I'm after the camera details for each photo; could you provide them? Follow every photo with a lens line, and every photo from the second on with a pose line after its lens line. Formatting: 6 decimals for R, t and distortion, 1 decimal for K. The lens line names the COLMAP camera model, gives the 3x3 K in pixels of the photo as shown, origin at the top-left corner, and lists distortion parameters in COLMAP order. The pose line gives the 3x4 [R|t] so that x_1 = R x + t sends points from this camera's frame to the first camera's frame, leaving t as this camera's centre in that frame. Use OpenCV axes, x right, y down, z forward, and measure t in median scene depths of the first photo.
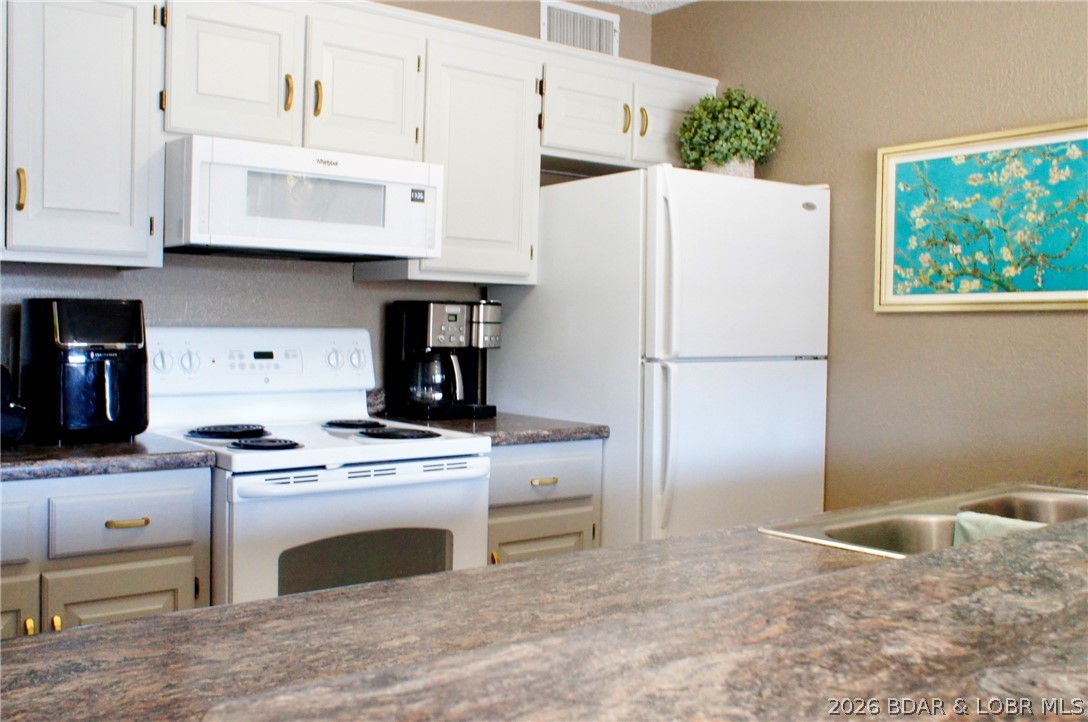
lens RADIAL K [[1013.3, 0, 363.0], [0, 1013.3, 371.4], [0, 0, 1]] dist [-0.011164, 0.000000]
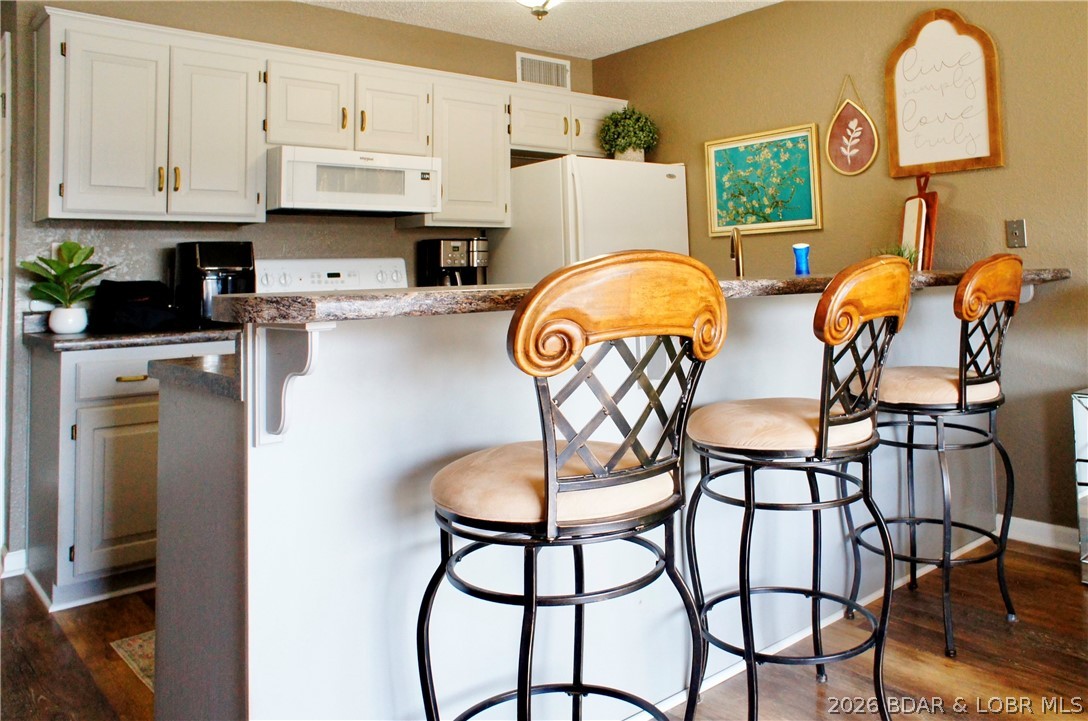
lens RADIAL K [[843.4, 0, 613.9], [0, 843.4, 222.7], [0, 0, 1]] dist [-0.040890, 0.032972]
pose [[0.987296, -0.030965, 0.155846, 0.136106], [0.047006, 0.993844, -0.100322, 0.055765], [-0.151780, 0.106373, 0.982674, -0.396376]]
